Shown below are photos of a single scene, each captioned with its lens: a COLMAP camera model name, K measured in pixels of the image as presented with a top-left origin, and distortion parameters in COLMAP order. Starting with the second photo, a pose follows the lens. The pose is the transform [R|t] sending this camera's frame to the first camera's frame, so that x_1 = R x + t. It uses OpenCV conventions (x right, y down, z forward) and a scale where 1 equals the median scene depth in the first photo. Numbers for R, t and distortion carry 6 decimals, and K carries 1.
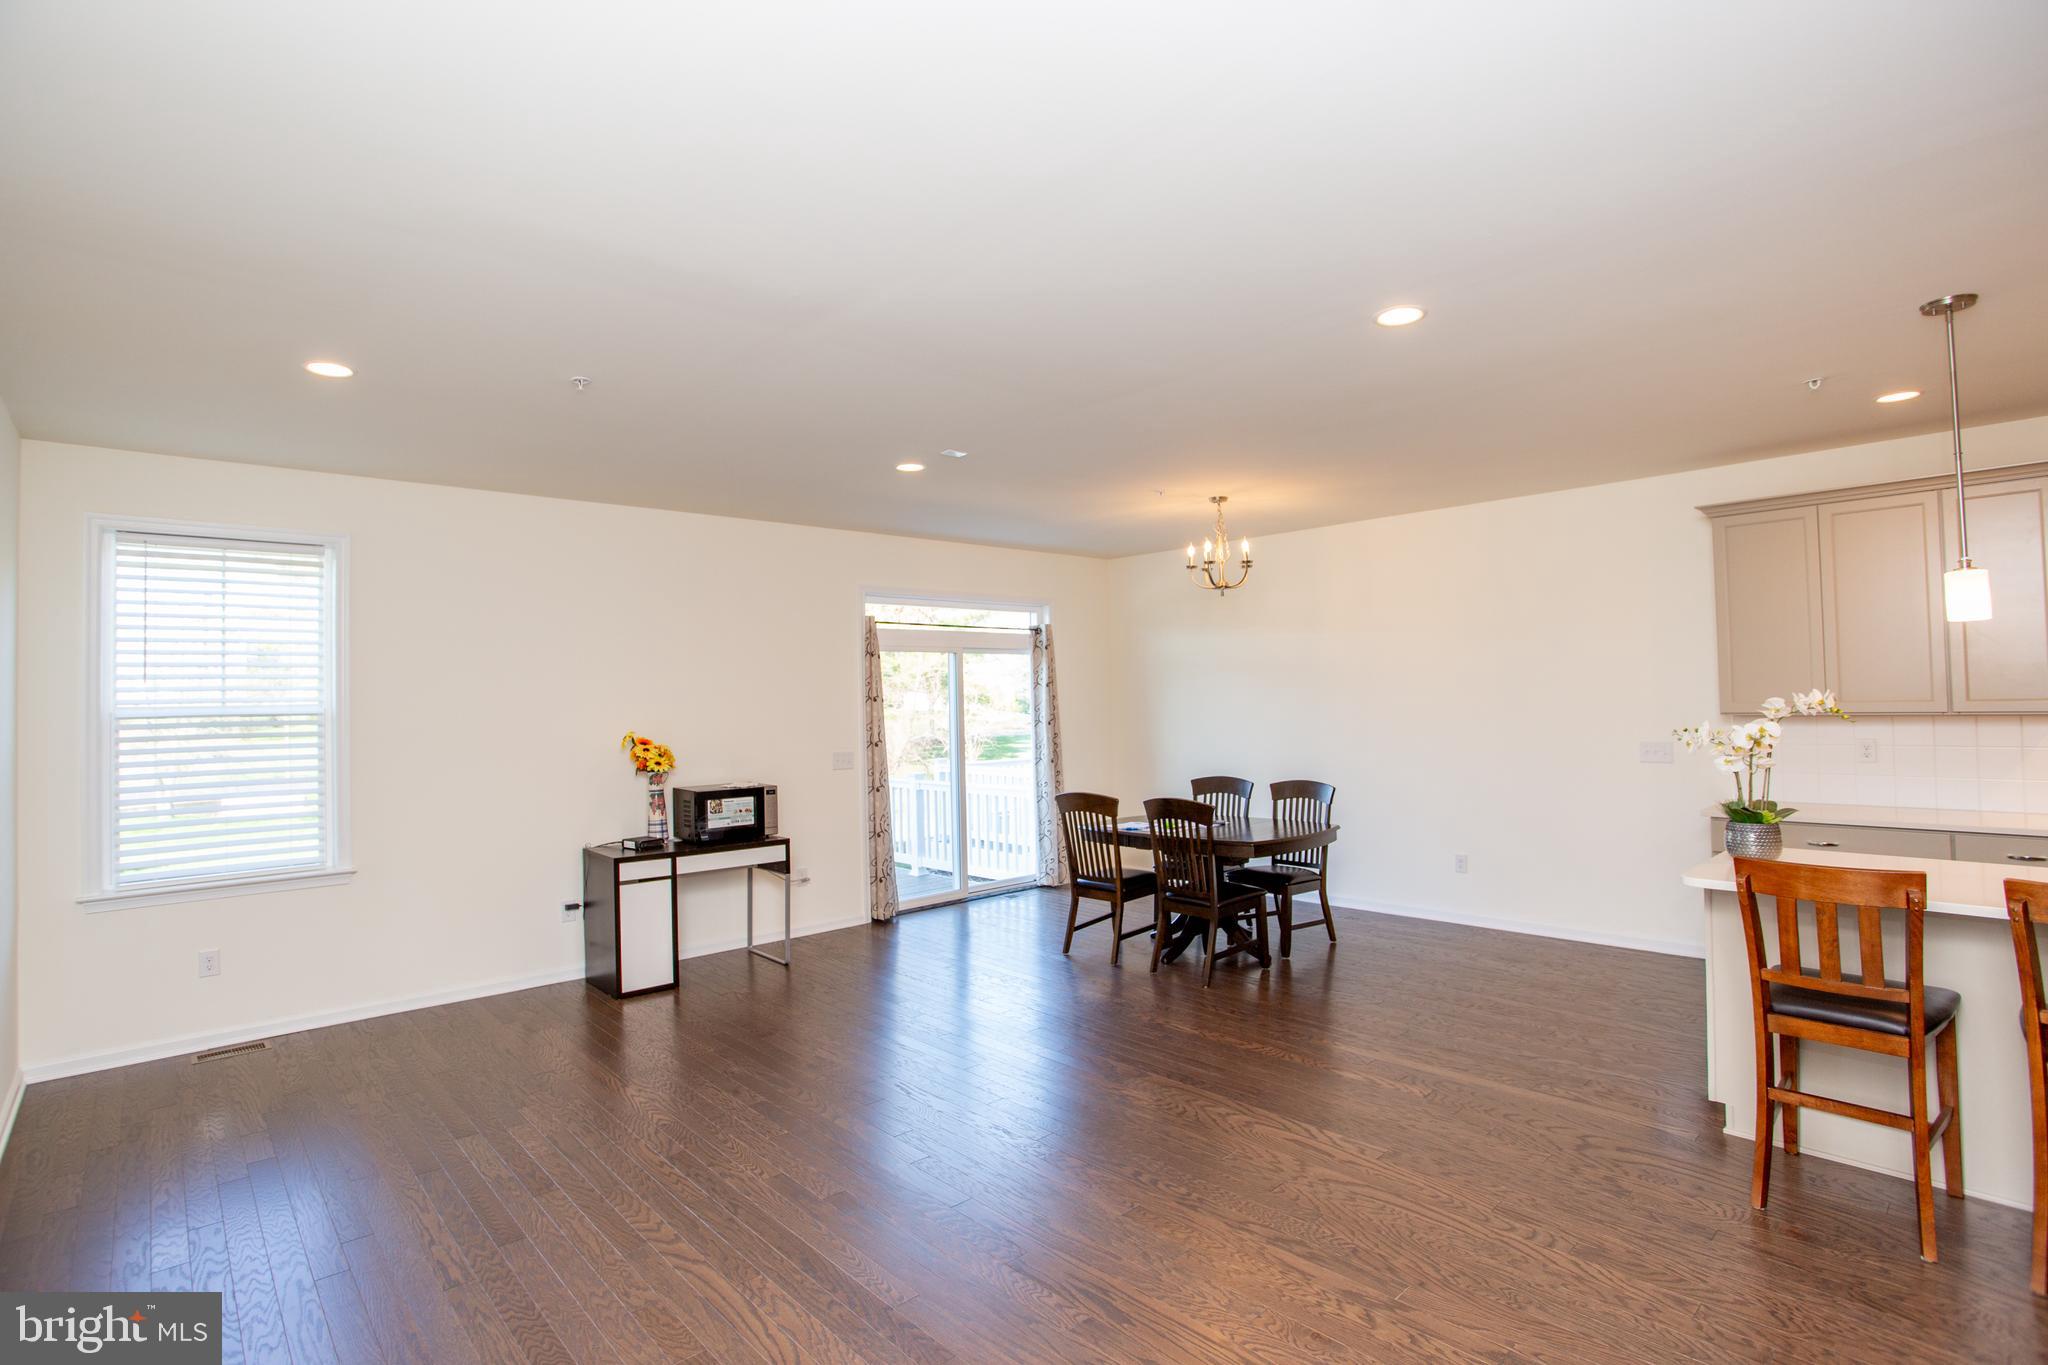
lens RADIAL K [[989.2, 0, 1015.0], [0, 989.2, 672.4], [0, 0, 1]] dist [-0.081190, 0.035546]
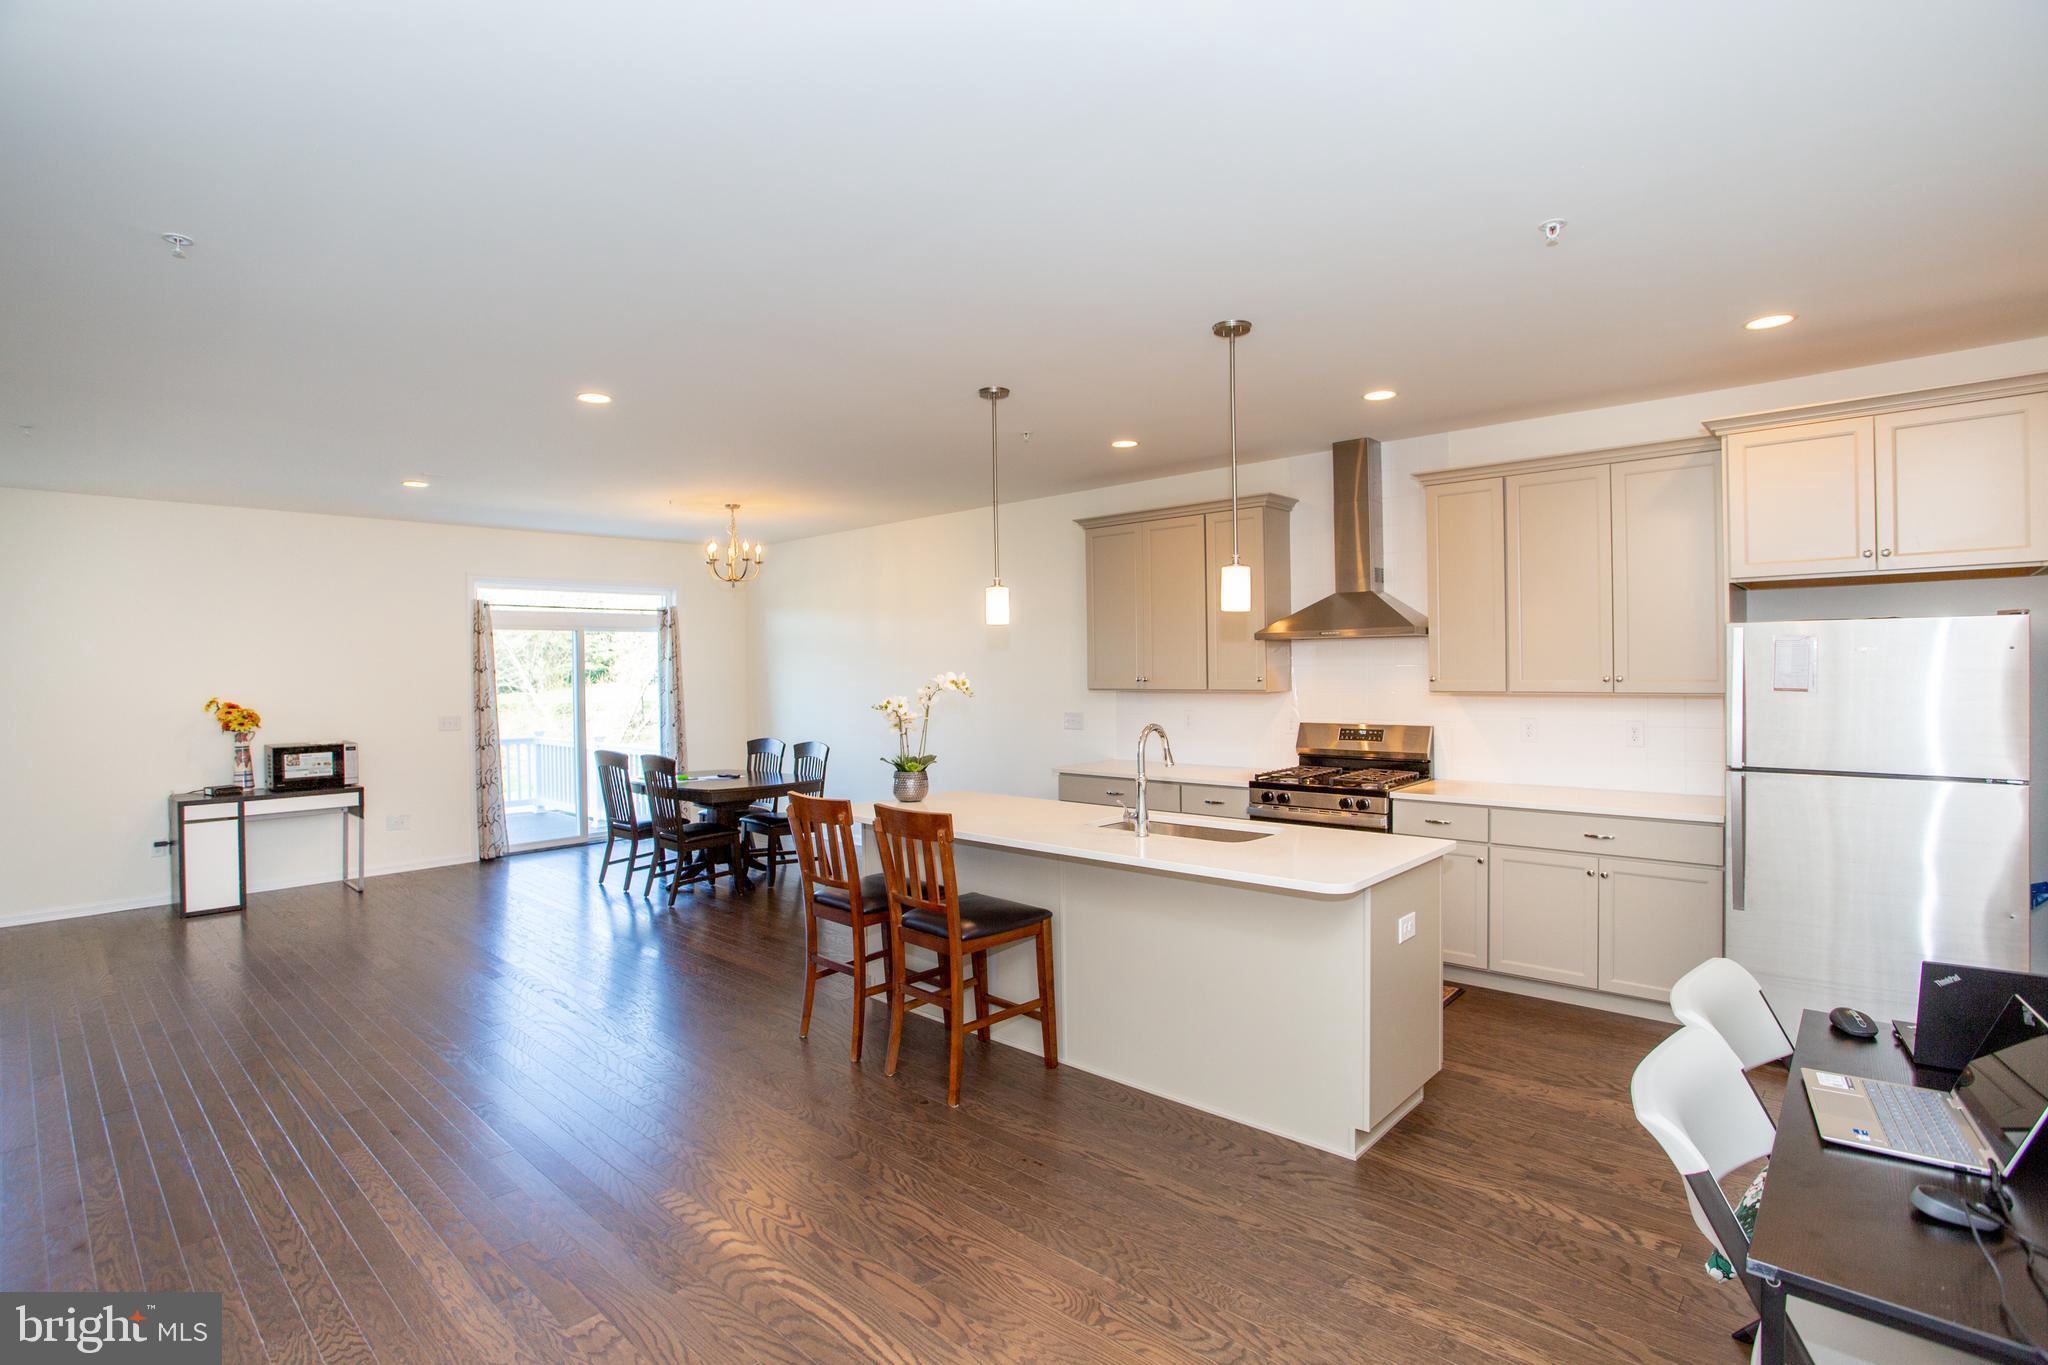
lens RADIAL K [[980.1, 0, 1012.1], [0, 980.1, 675.1], [0, 0, 1]] dist [-0.079487, 0.036378]
pose [[0.996453, 0.007949, 0.083775, 0.461549], [-0.010784, 0.999382, 0.033448, -0.014652], [-0.083458, -0.034233, 0.995923, -0.216090]]
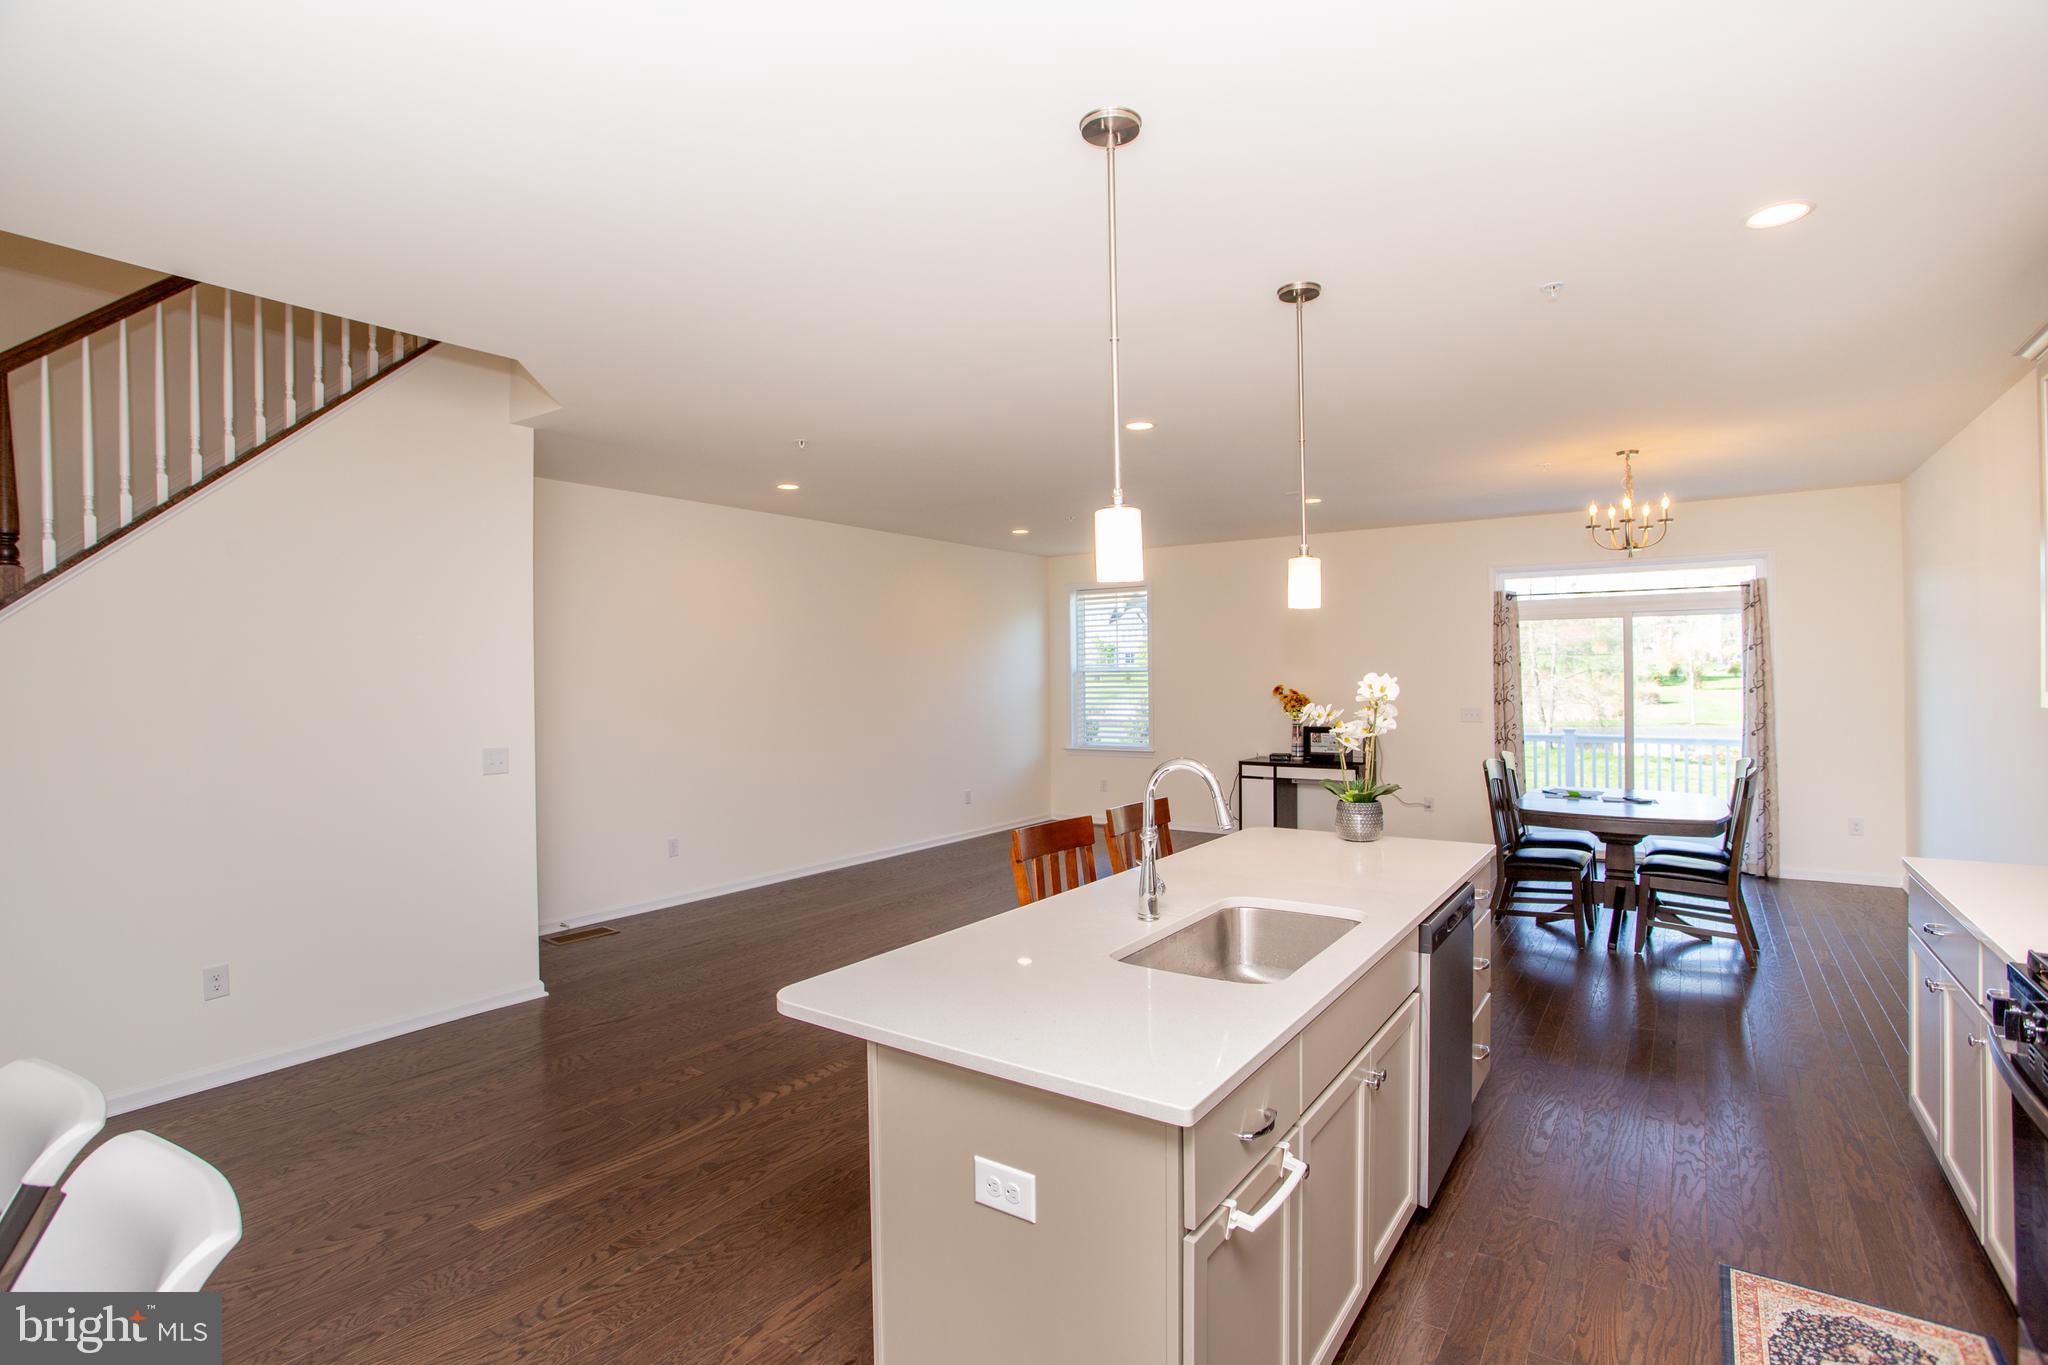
lens RADIAL K [[989.2, 0, 1015.0], [0, 989.2, 672.4], [0, 0, 1]] dist [-0.081190, 0.035546]
pose [[0.227234, 0.018096, -0.973672, 0.983756], [0.031566, 0.999165, 0.025937, -0.011430], [0.973328, -0.036629, 0.226473, 0.233902]]
